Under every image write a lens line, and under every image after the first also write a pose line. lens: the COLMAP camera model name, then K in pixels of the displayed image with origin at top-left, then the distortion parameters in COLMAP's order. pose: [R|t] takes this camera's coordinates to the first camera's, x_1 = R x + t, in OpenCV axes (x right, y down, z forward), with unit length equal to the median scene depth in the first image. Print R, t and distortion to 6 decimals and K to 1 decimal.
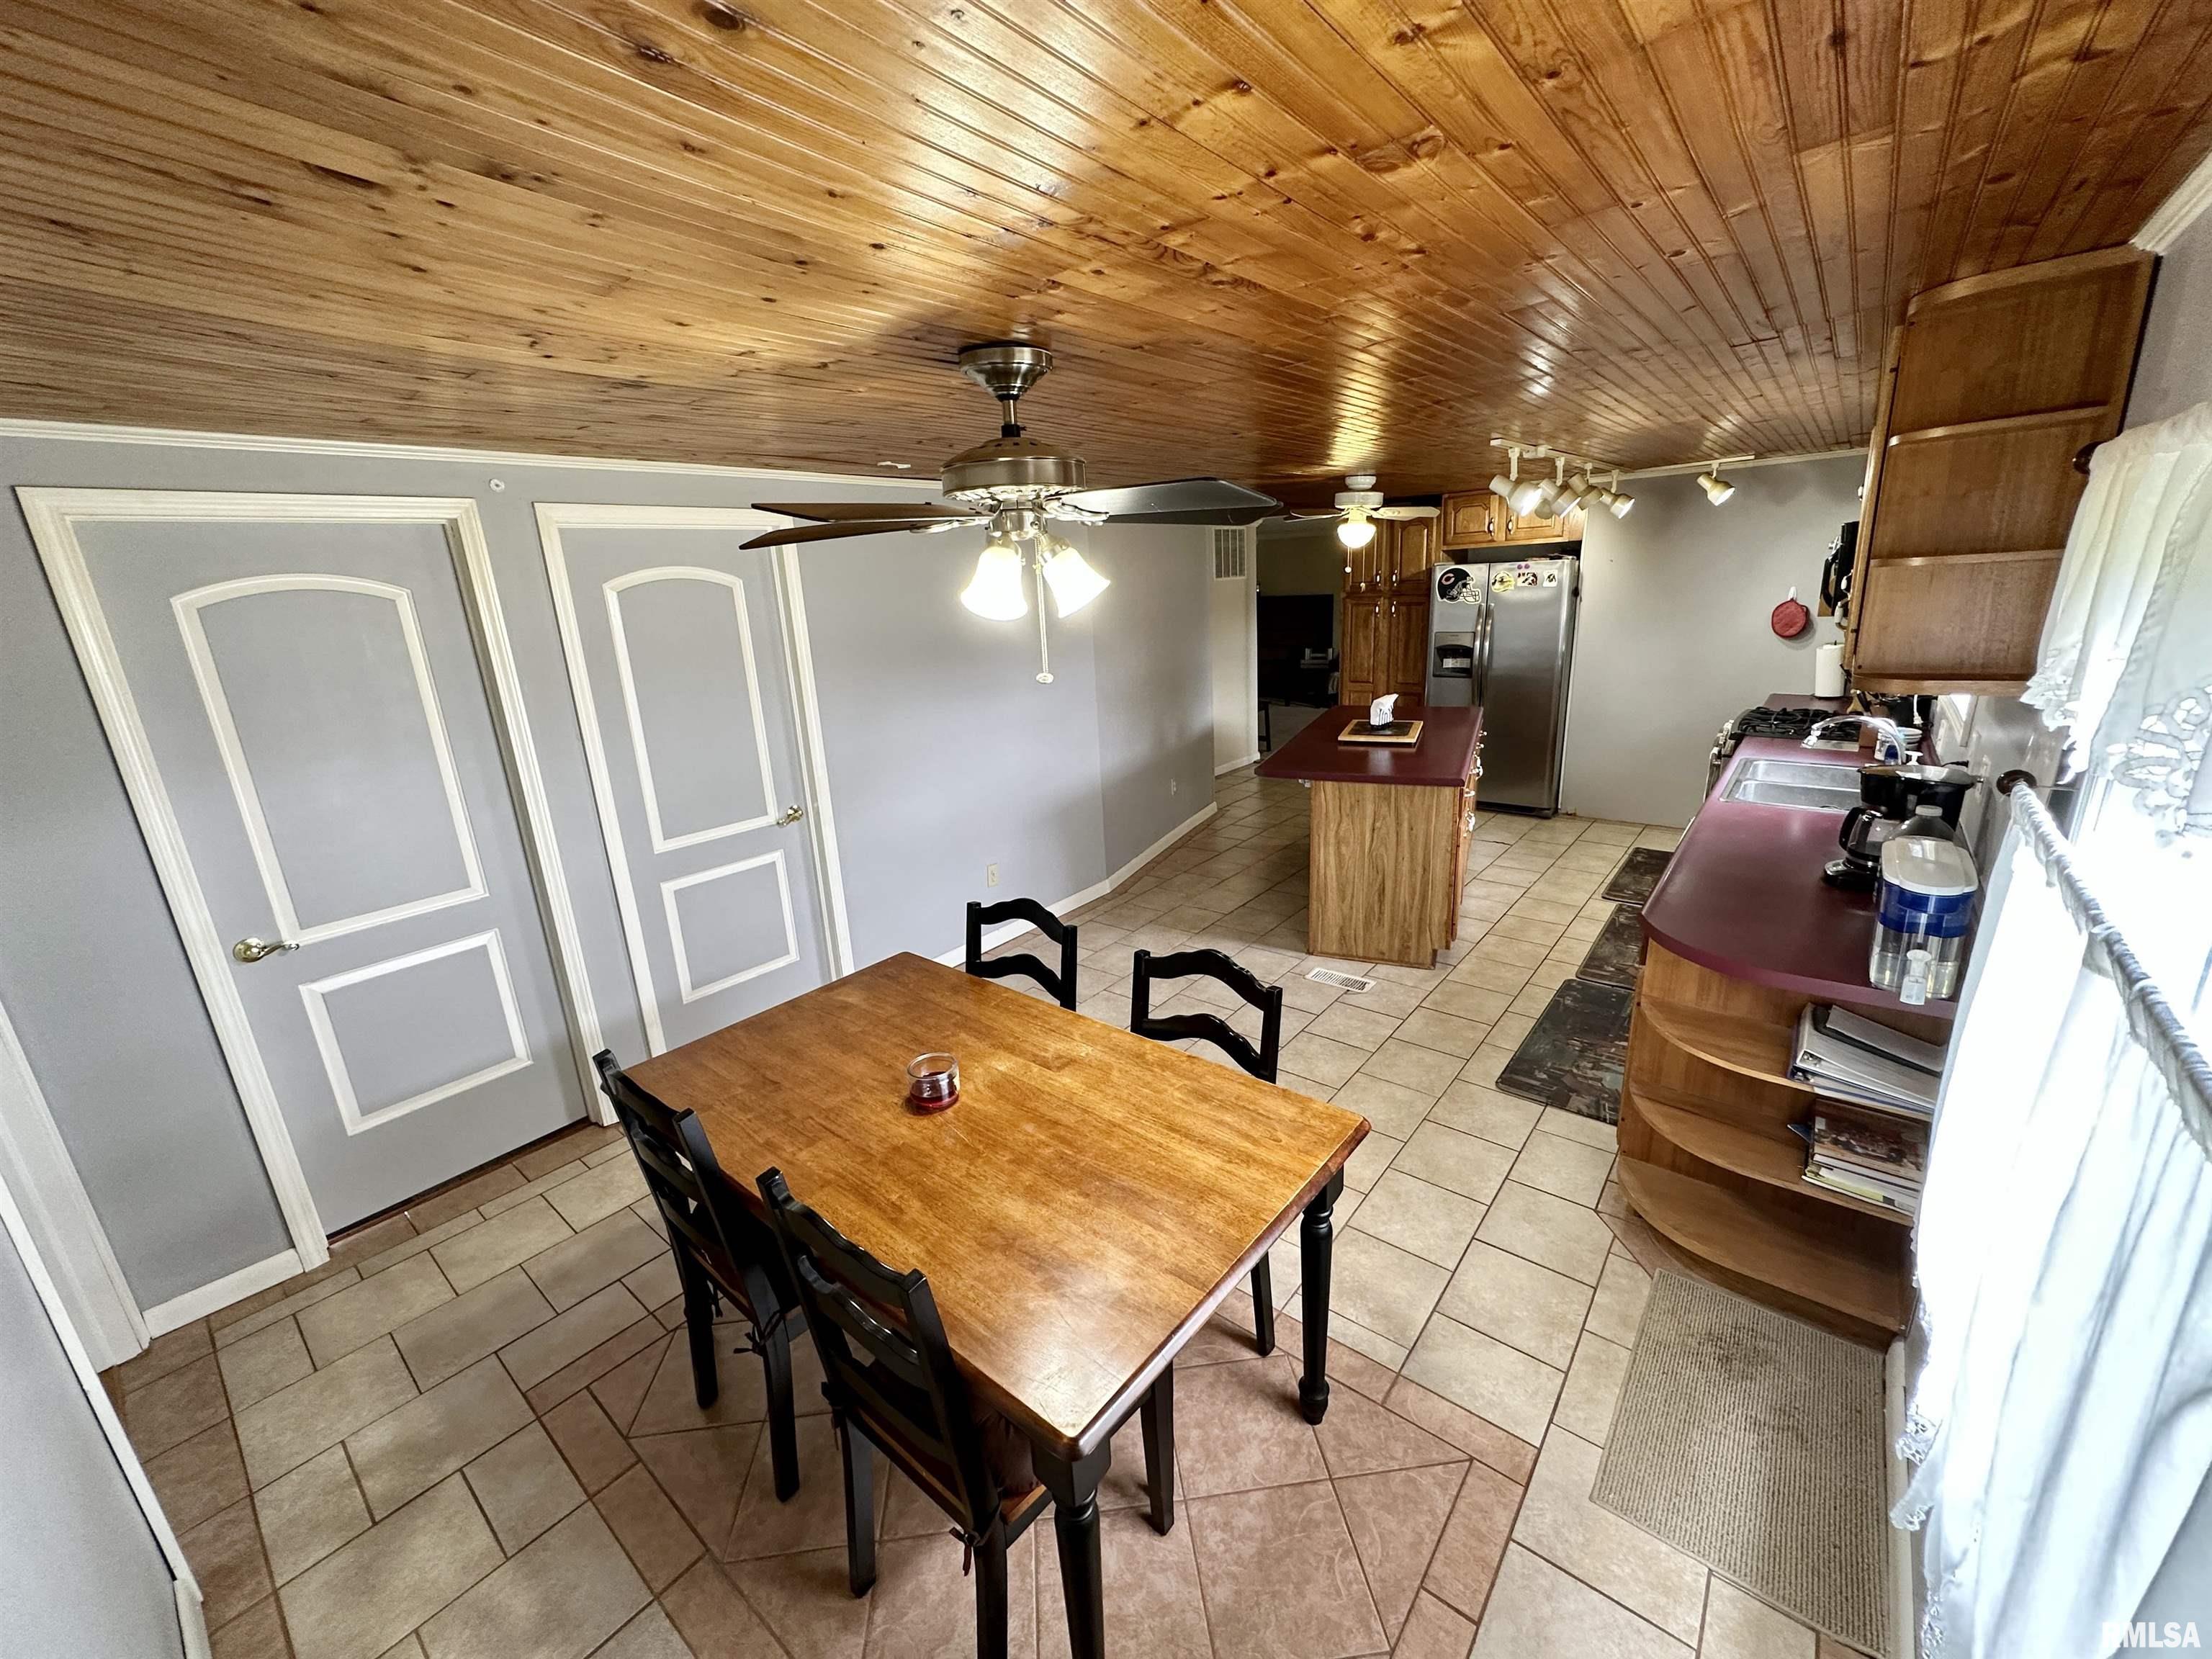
lens RADIAL K [[882.2, 0, 1106.0], [0, 882.2, 829.5], [0, 0, 1]] dist [-0.003582, 0.000433]
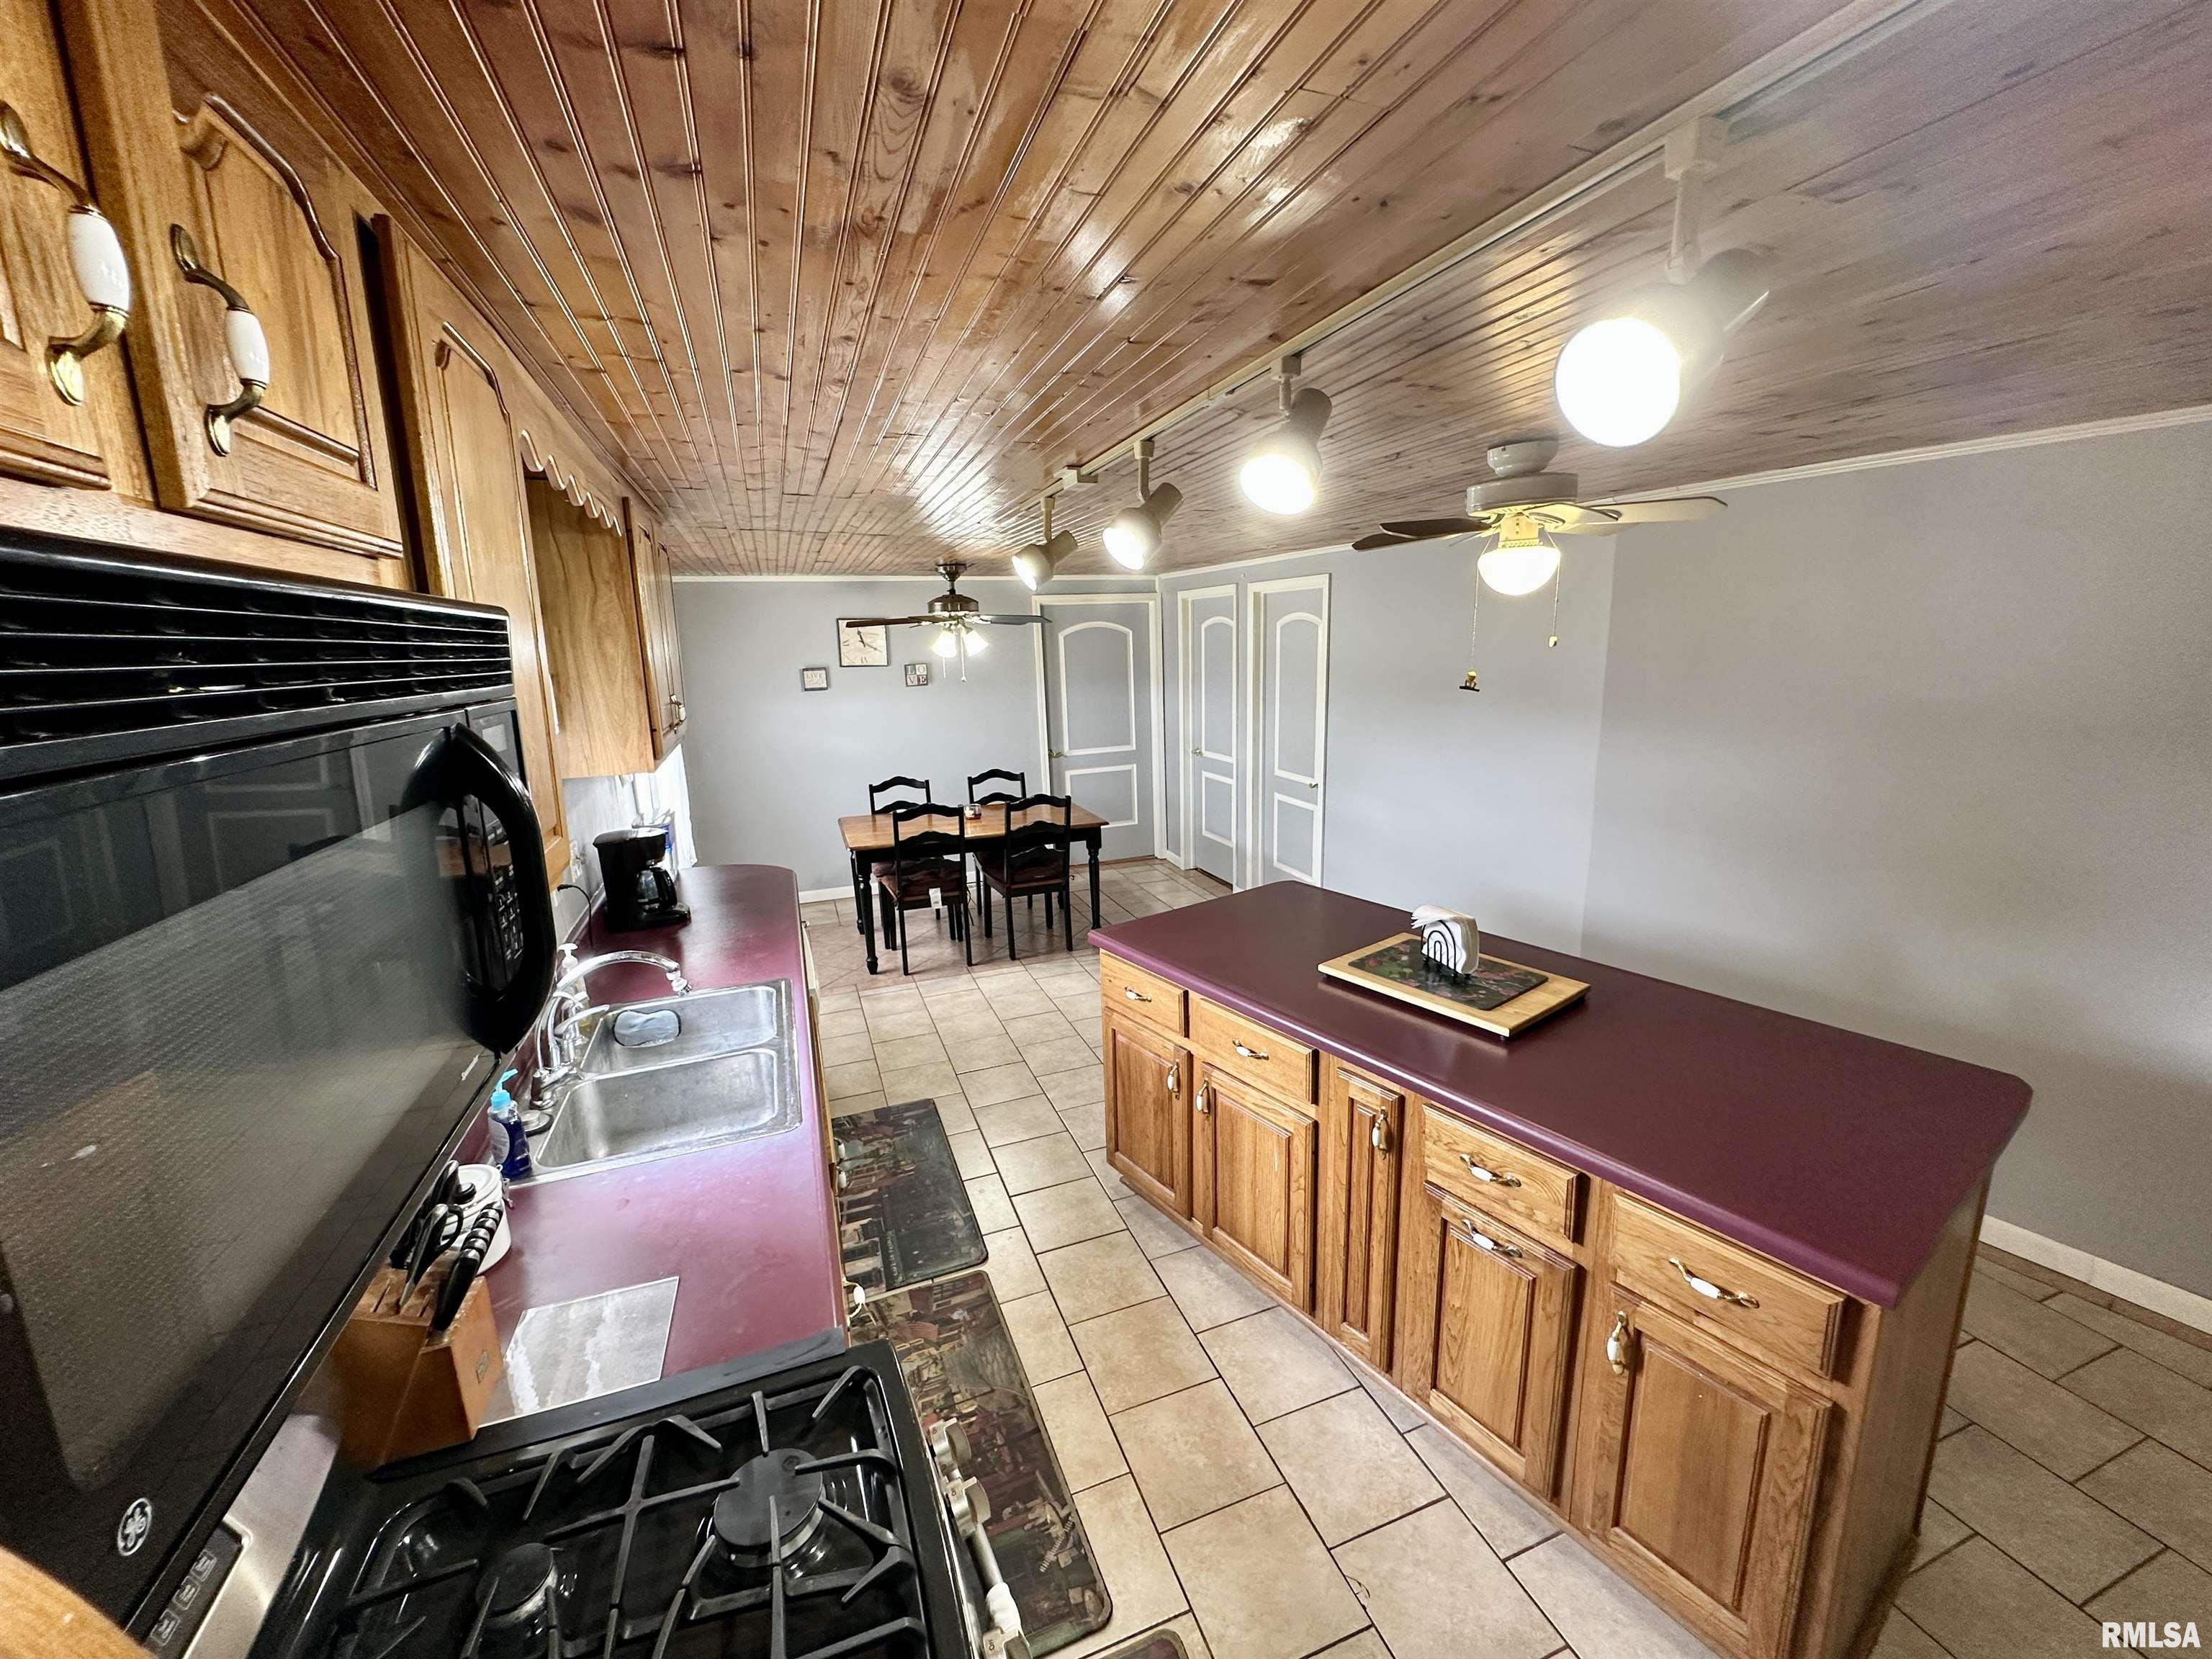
lens RADIAL K [[886.6, 0, 1106.0], [0, 886.6, 829.5], [0, 0, 1]] dist [0.027510, 0.000030]
pose [[-0.501254, 0.248675, -0.828797, 0.929157], [-0.186095, 0.904421, 0.383915, -0.396013], [0.845052, 0.346674, -0.407067, 1.192456]]
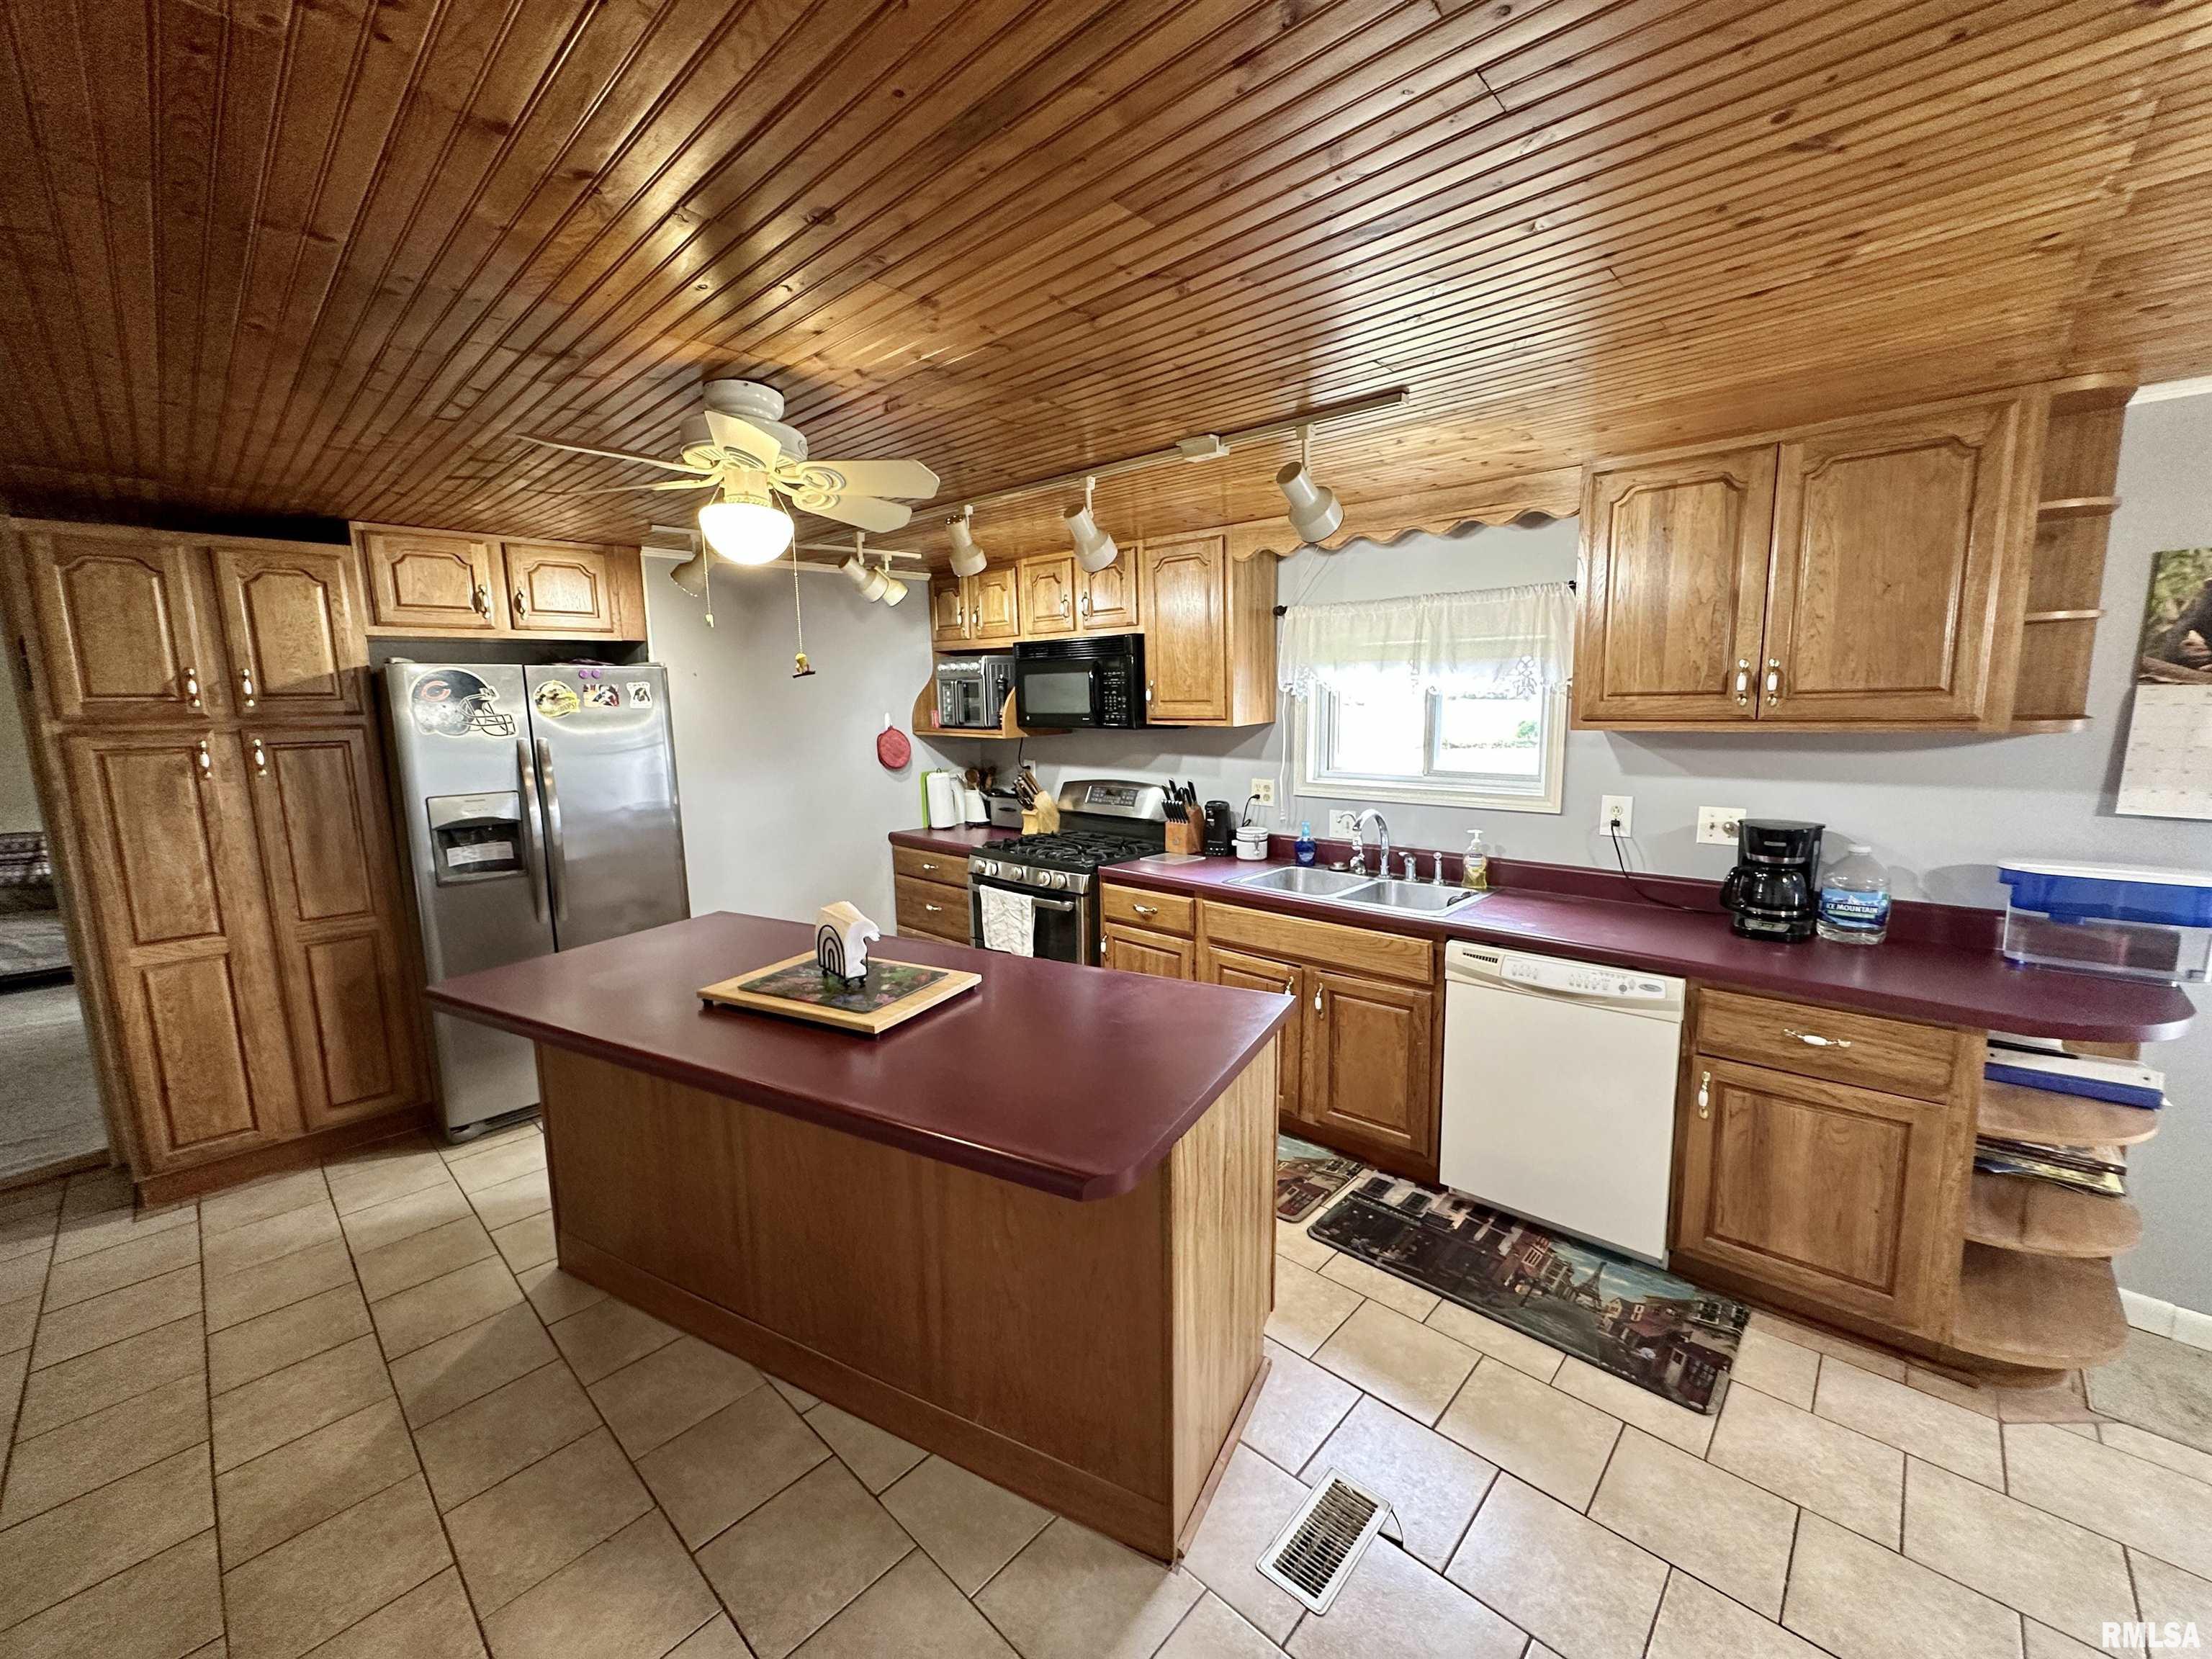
lens RADIAL K [[882.2, 0, 1106.0], [0, 882.2, 829.5], [0, 0, 1]] dist [-0.003582, 0.000433]
pose [[0.068533, -0.097608, 0.992862, -0.128295], [0.288716, 0.954557, 0.073914, -0.213808], [-0.954959, 0.281590, 0.093600, 0.955038]]
